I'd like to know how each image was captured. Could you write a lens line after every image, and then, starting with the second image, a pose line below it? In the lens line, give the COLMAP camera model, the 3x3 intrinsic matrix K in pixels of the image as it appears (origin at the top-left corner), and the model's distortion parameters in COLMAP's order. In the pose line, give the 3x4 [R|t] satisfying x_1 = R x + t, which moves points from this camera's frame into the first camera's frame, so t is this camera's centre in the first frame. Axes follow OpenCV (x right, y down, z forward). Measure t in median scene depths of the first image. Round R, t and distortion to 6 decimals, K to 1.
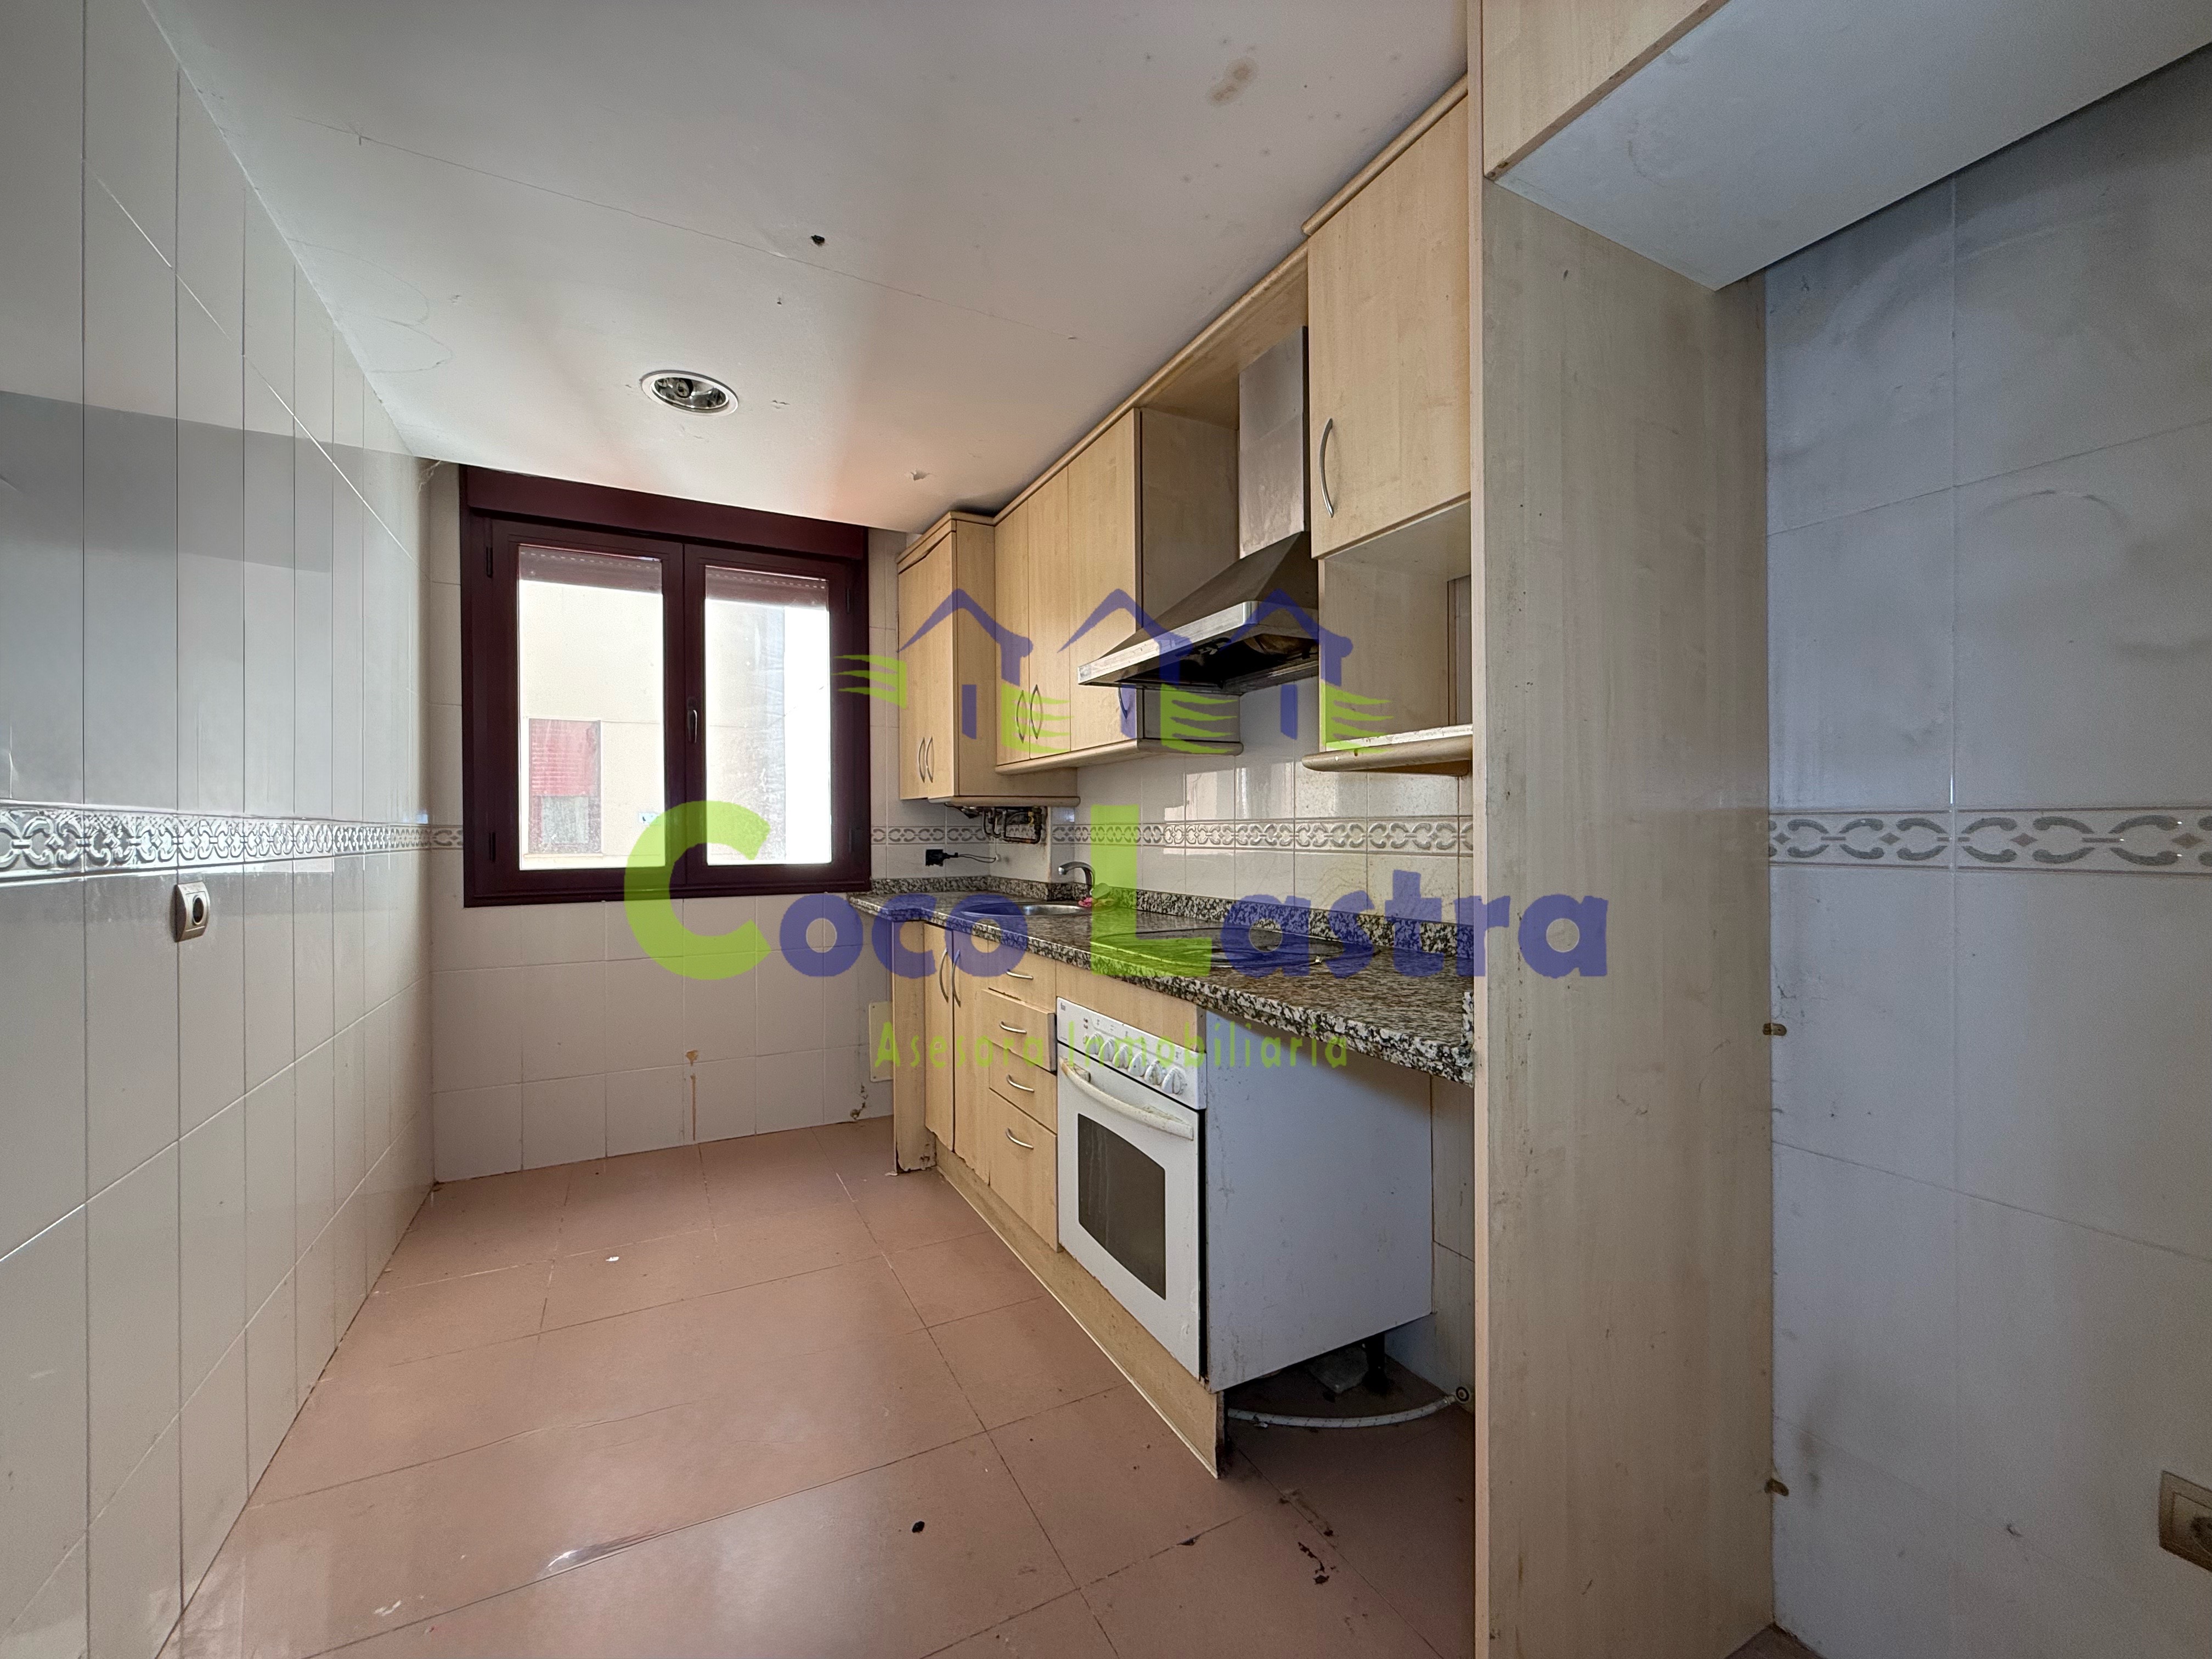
lens RADIAL K [[881.5, 0, 1096.2], [0, 881.5, 830.5], [0, 0, 1]] dist [0.000550, 0.000285]
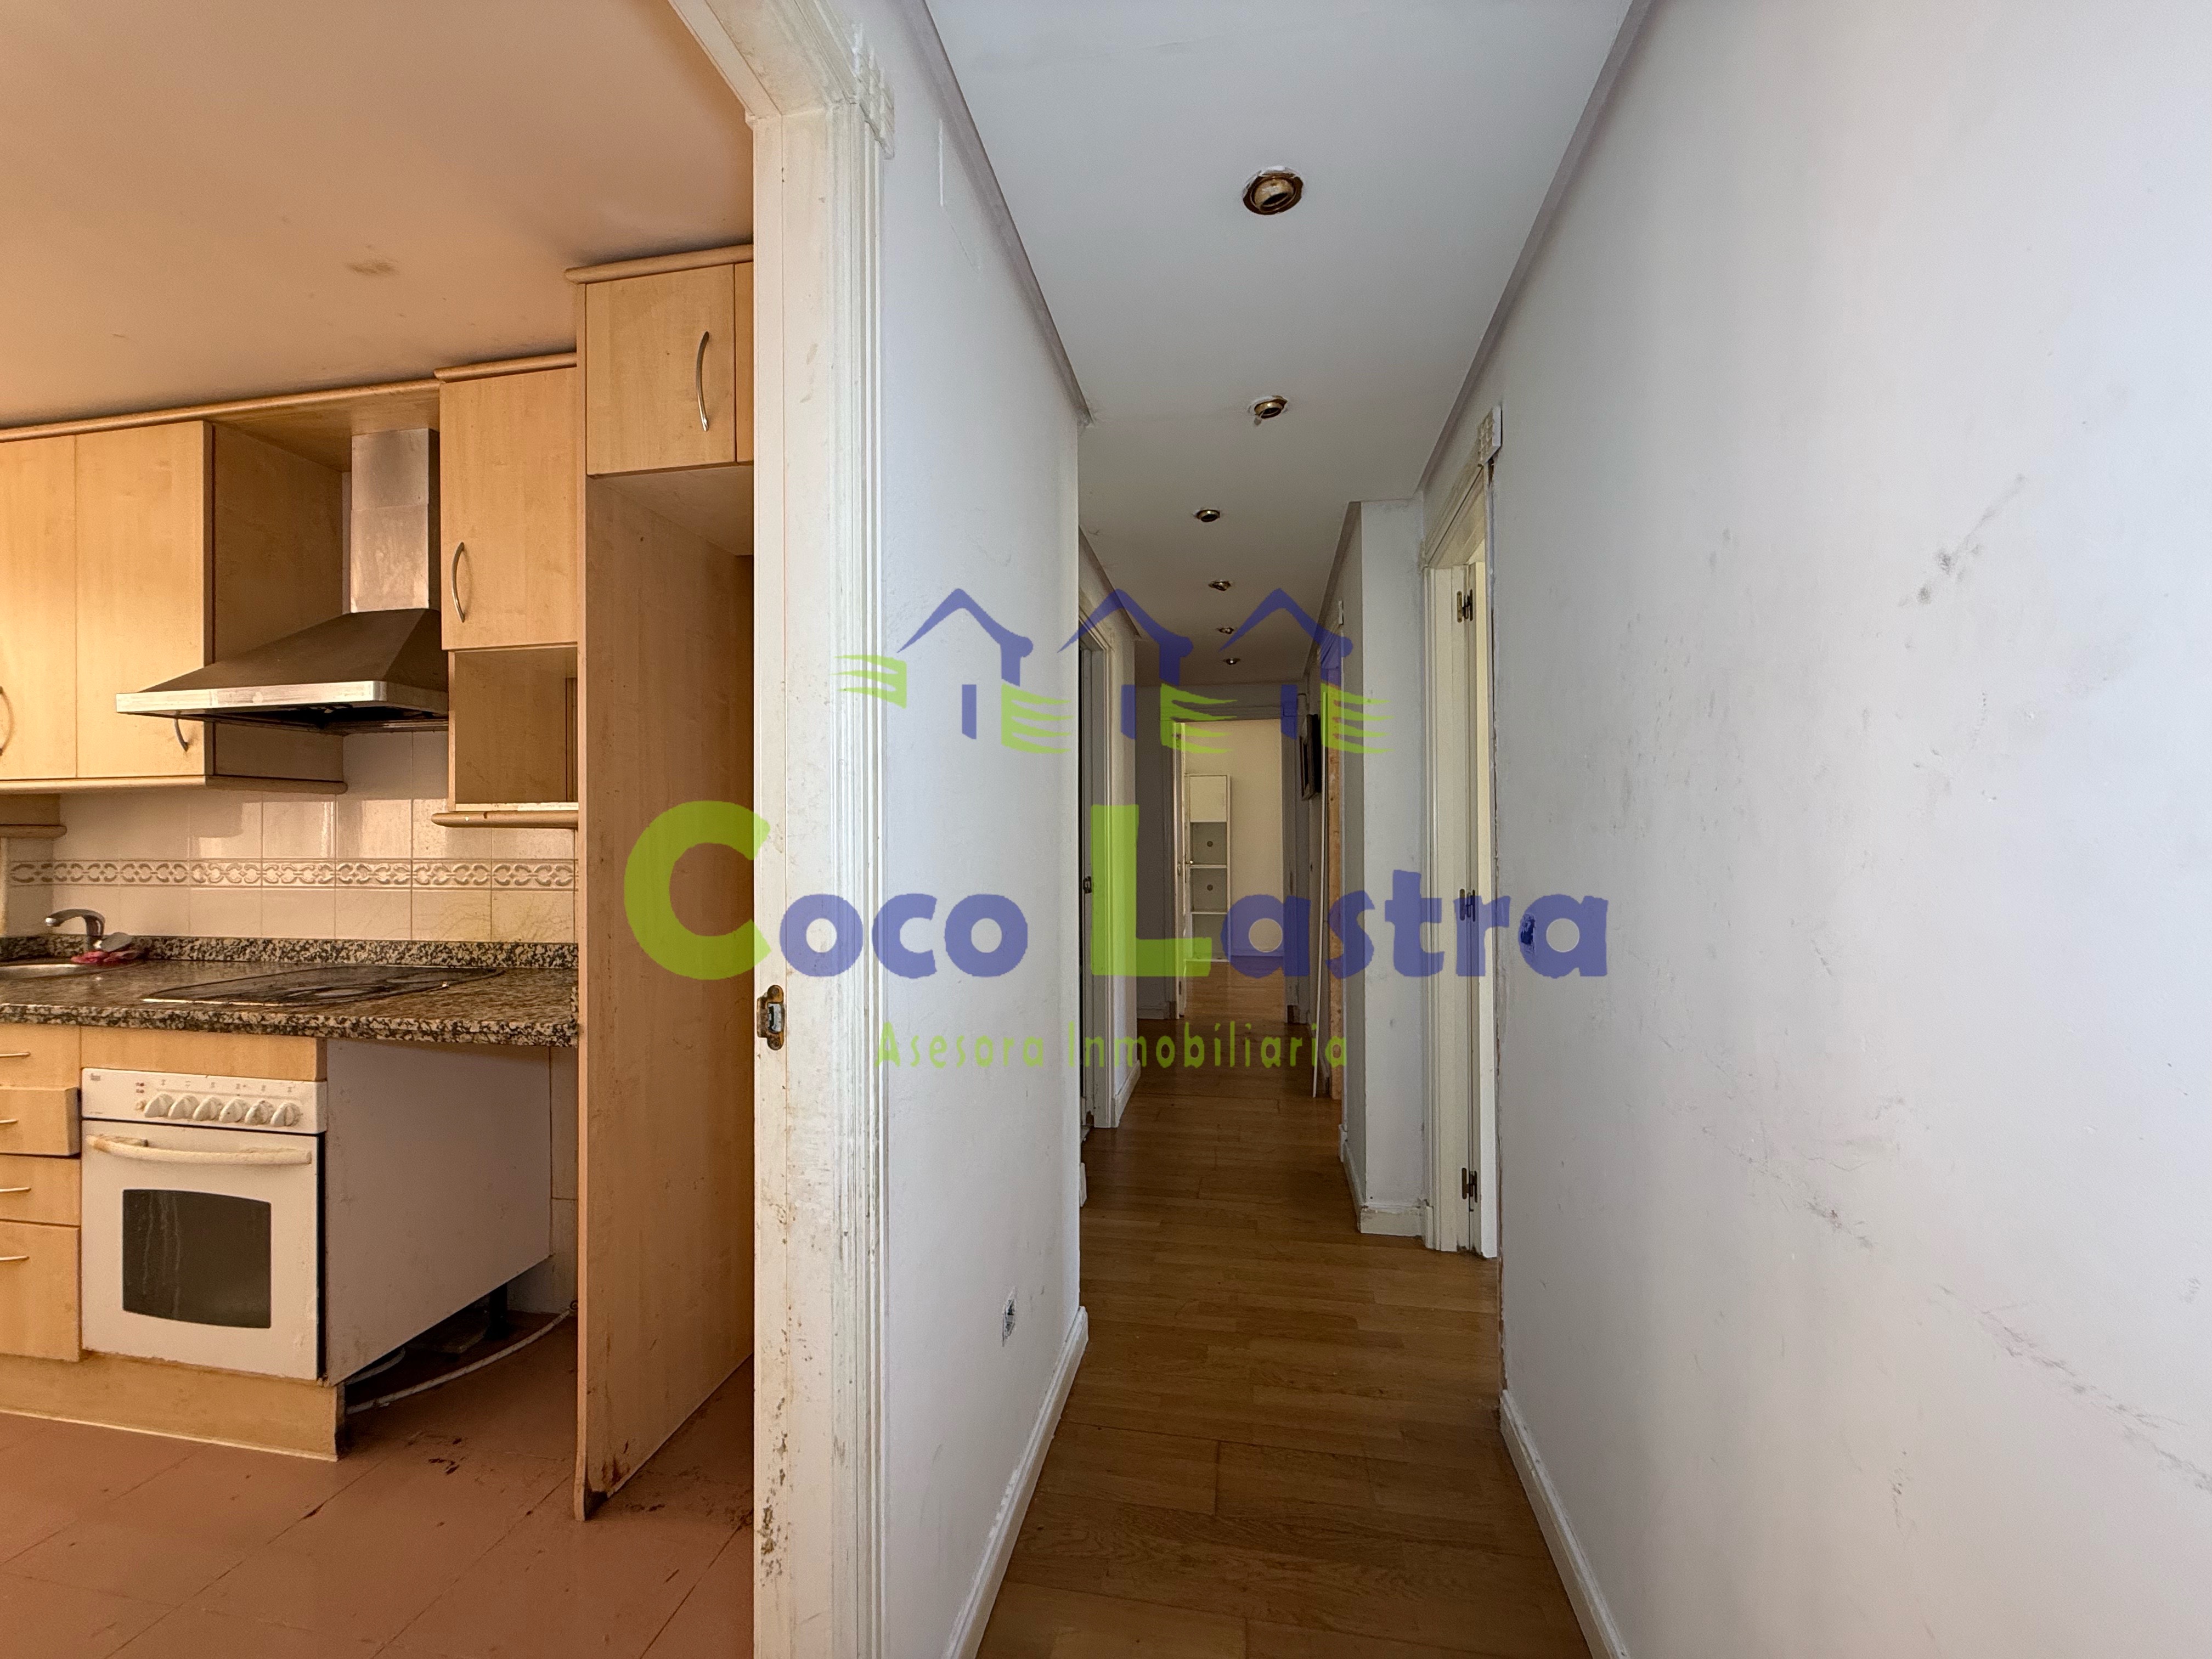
lens RADIAL K [[891.4, 0, 1100.8], [0, 891.4, 831.2], [0, 0, 1]] dist [0.000104, -0.000502]
pose [[0.612286, 0.007111, 0.790604, -0.151021], [0.001331, 0.999949, -0.010024, -0.044292], [-0.790635, 0.007190, 0.612246, -0.413752]]
